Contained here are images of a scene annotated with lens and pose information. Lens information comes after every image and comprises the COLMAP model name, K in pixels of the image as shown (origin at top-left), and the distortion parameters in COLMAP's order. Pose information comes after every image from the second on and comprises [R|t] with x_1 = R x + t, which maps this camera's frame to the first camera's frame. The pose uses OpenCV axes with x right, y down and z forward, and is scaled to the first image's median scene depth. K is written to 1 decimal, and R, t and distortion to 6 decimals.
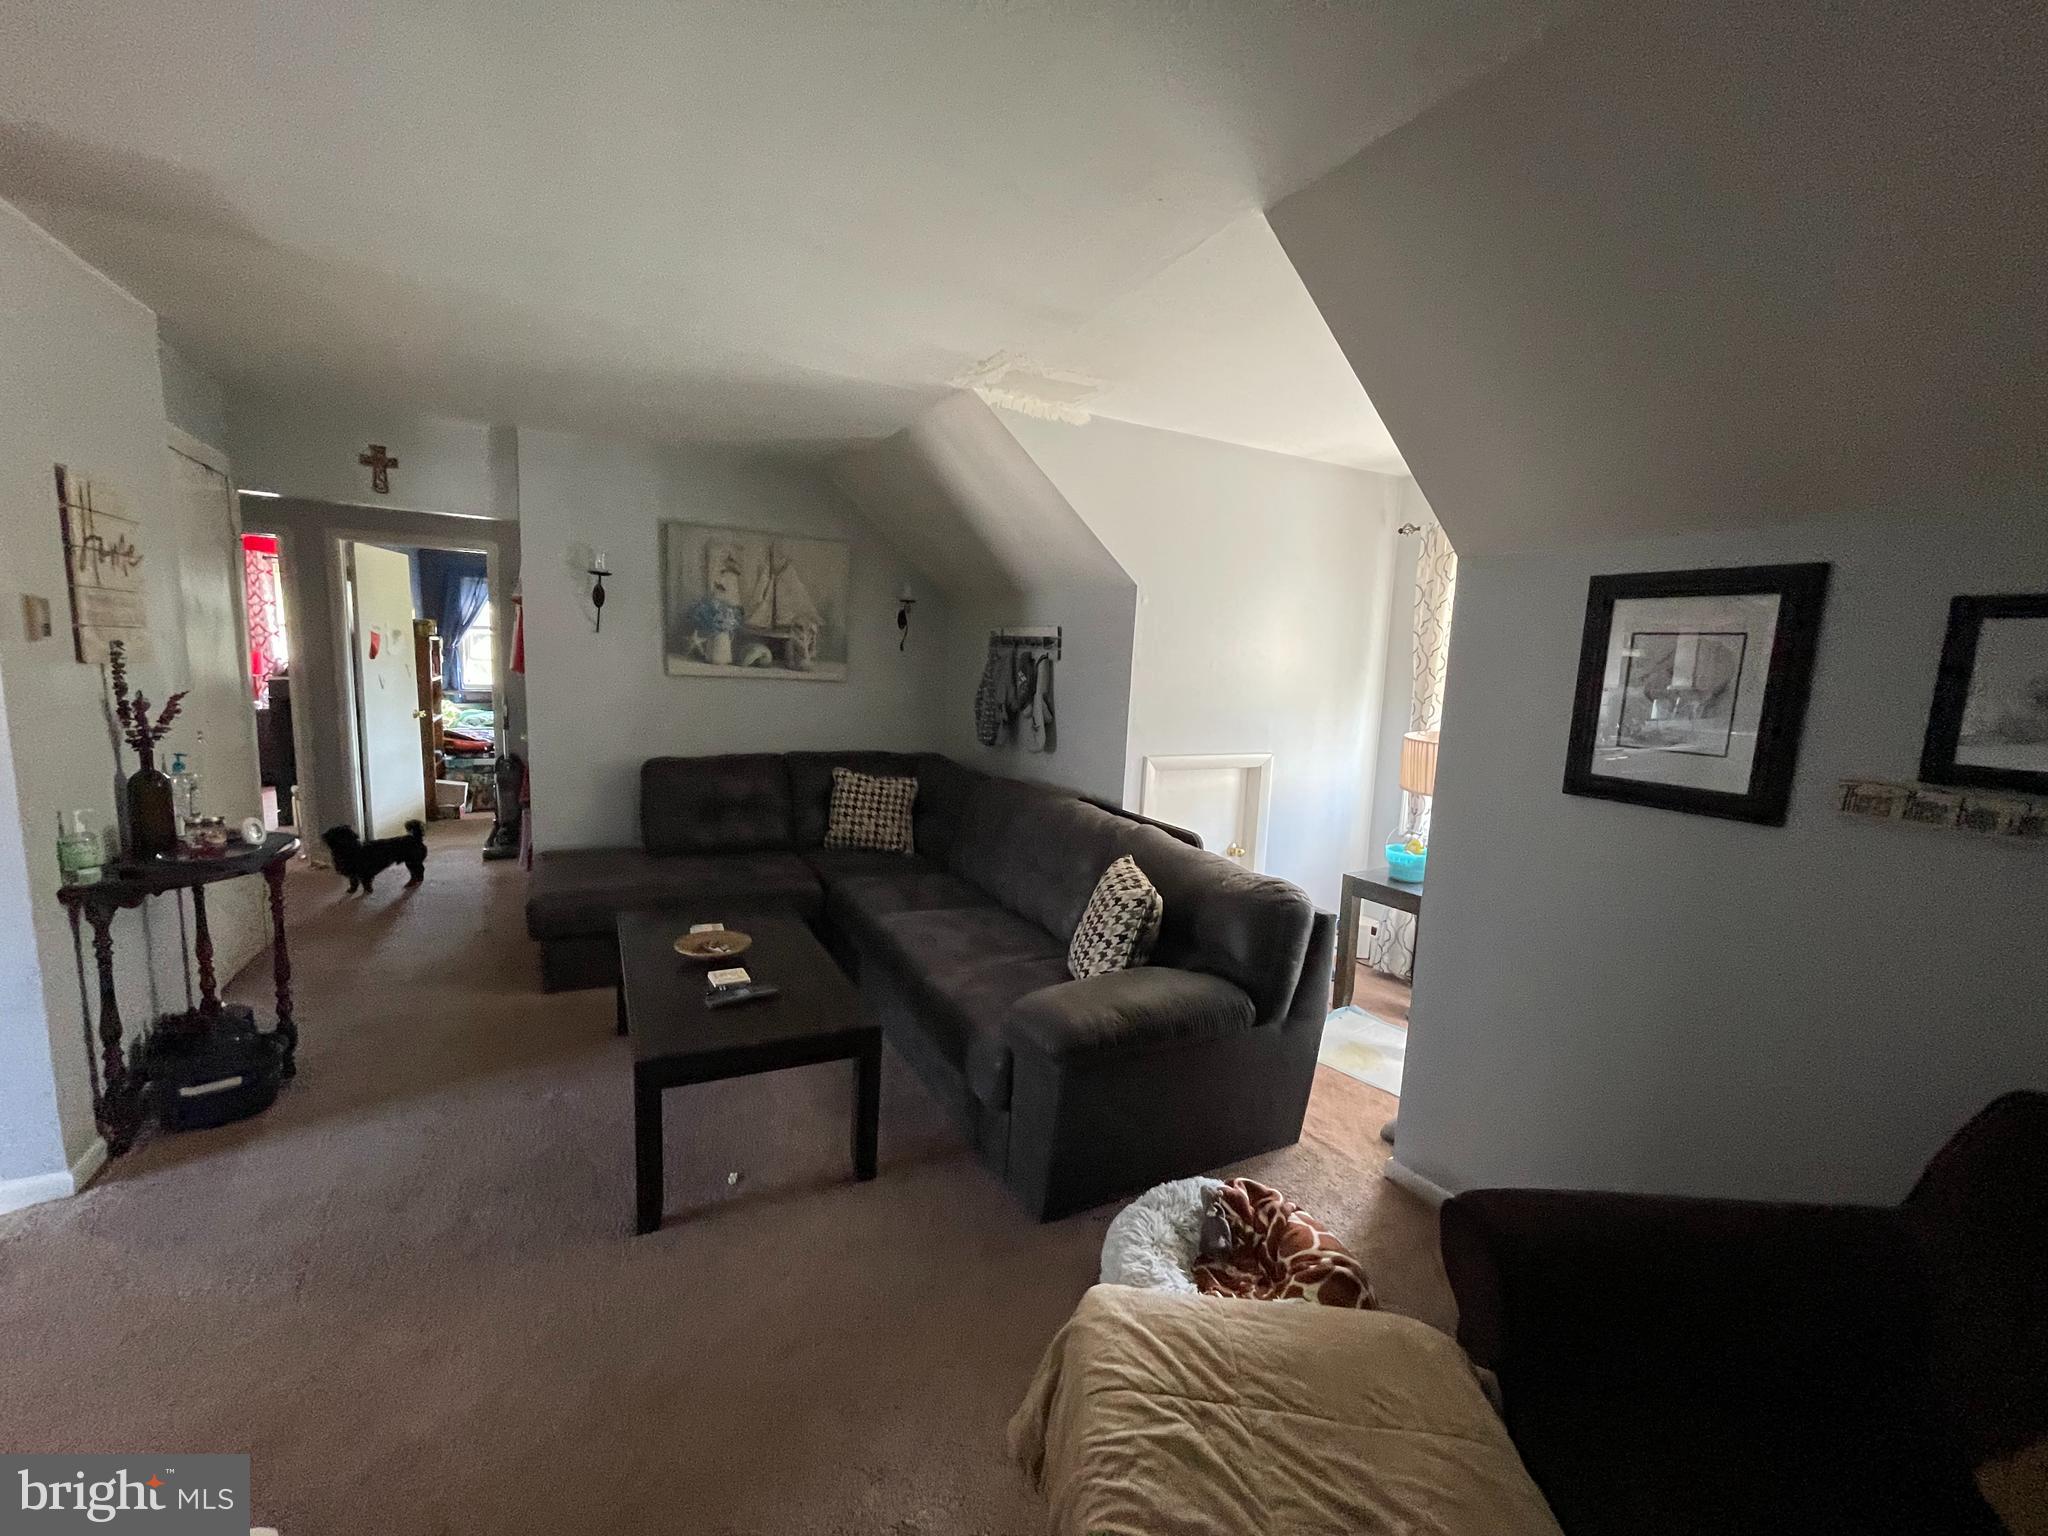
lens RADIAL K [[868.1, 0, 1011.3], [0, 868.1, 770.2], [0, 0, 1]] dist [-0.001585, -0.000747]
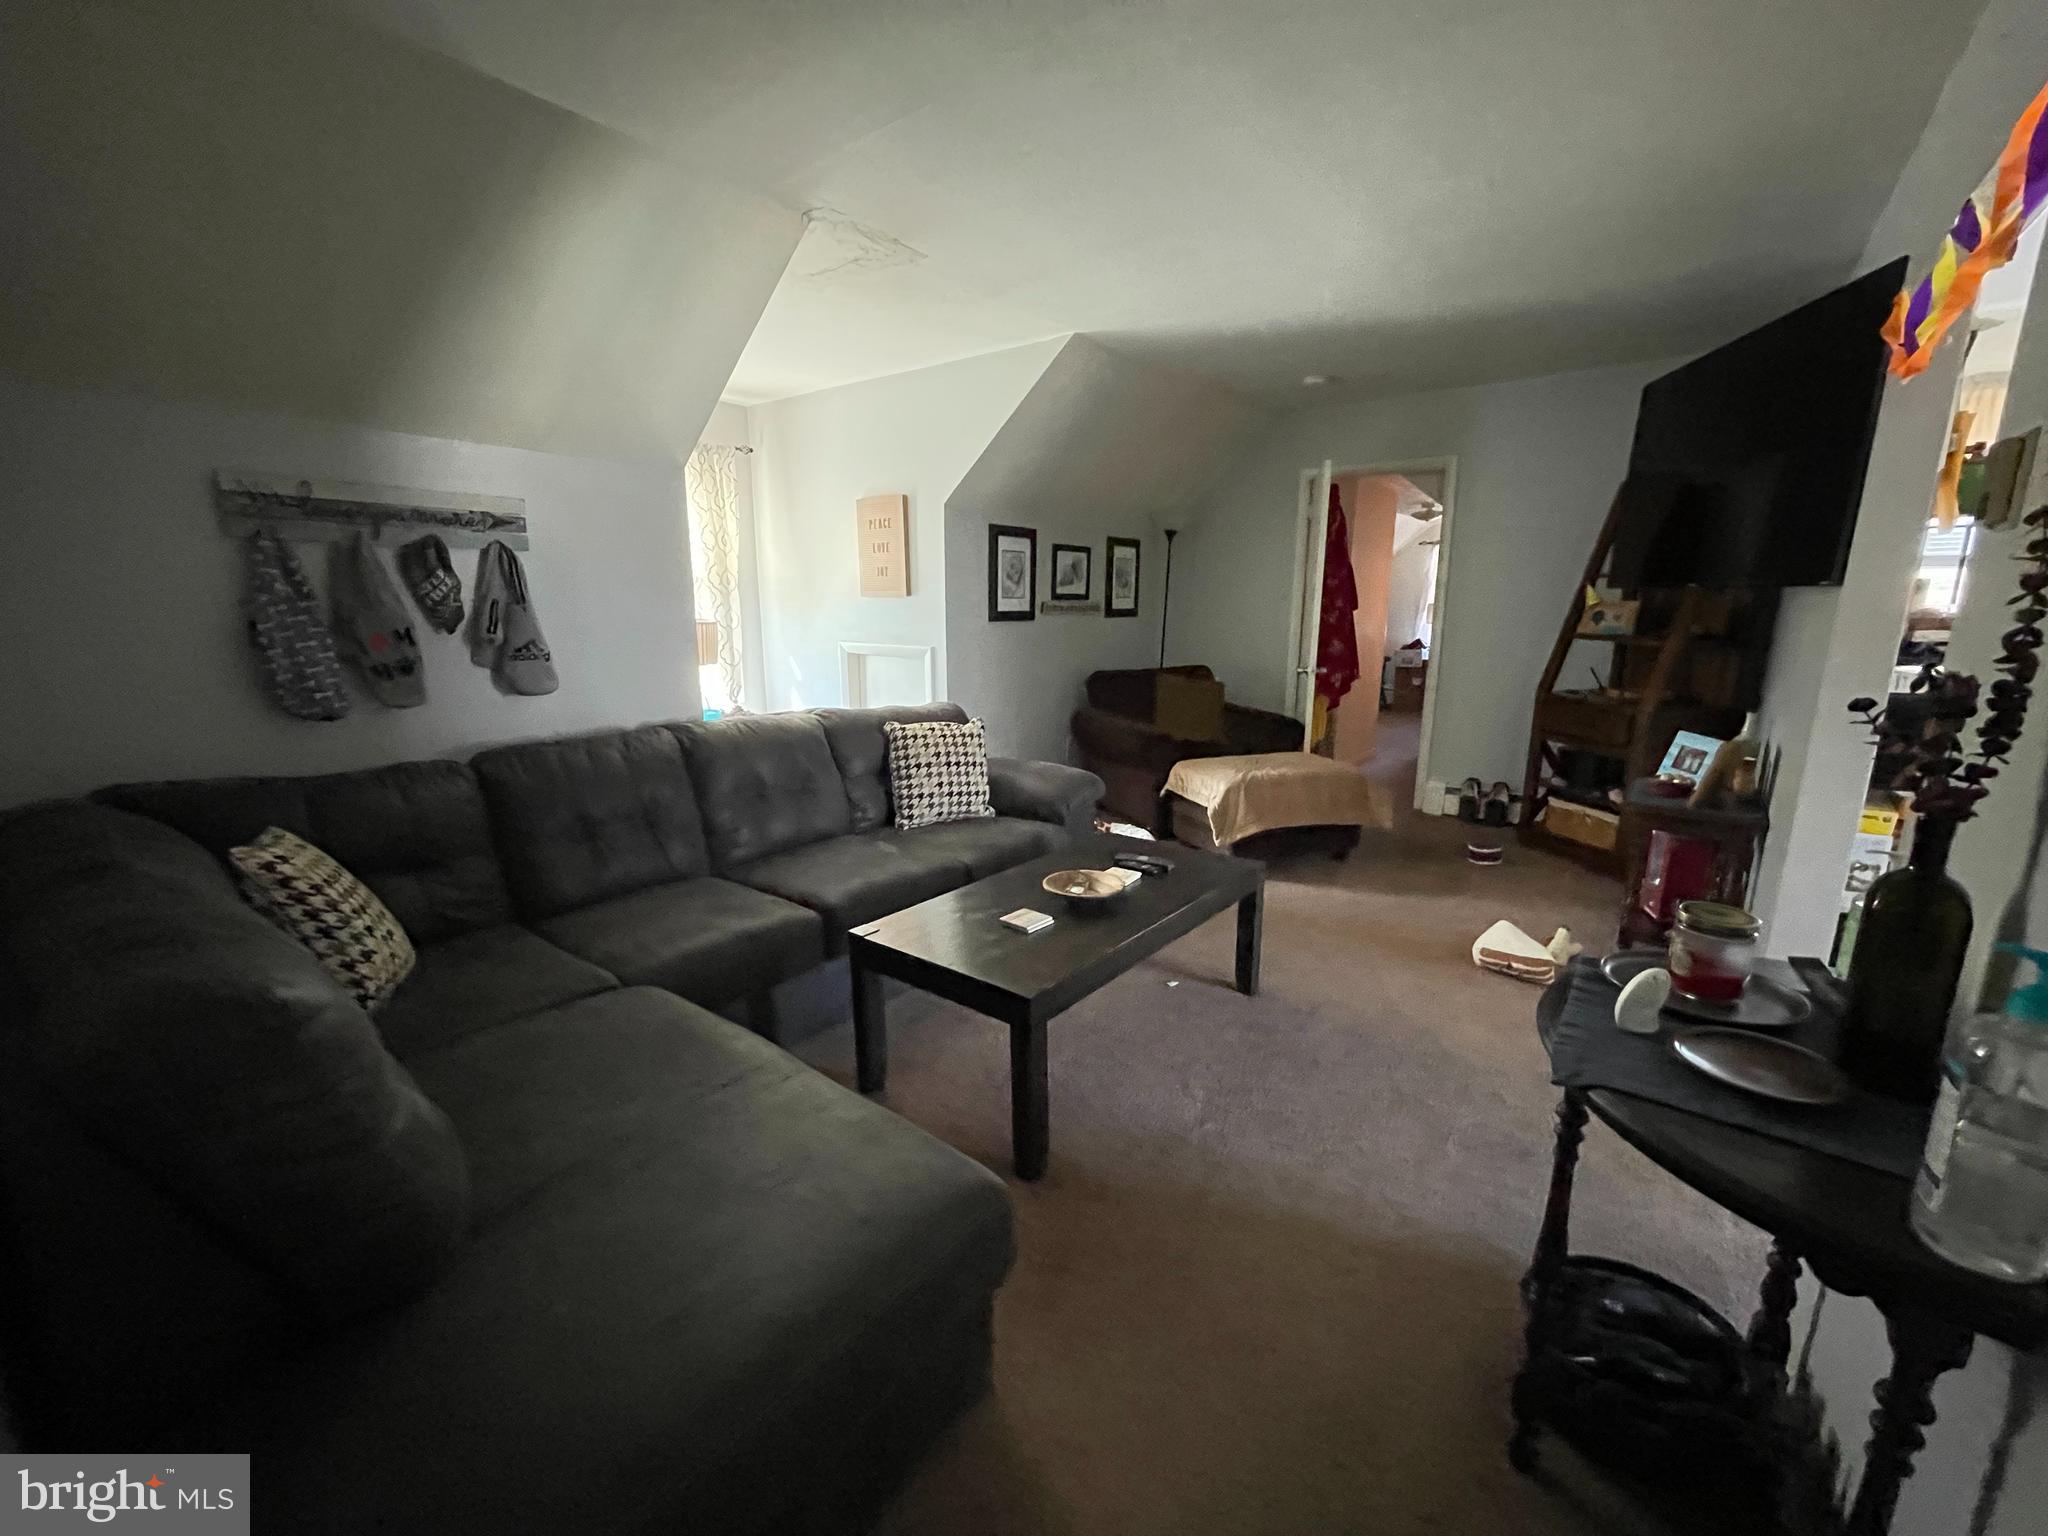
lens RADIAL K [[868.1, 0, 1011.3], [0, 868.1, 770.2], [0, 0, 1]] dist [-0.001585, -0.000747]
pose [[-0.434885, -0.217067, 0.873932, -1.478430], [0.094263, 0.954206, 0.283913, -0.246303], [-0.895539, 0.205848, -0.394508, 1.968041]]
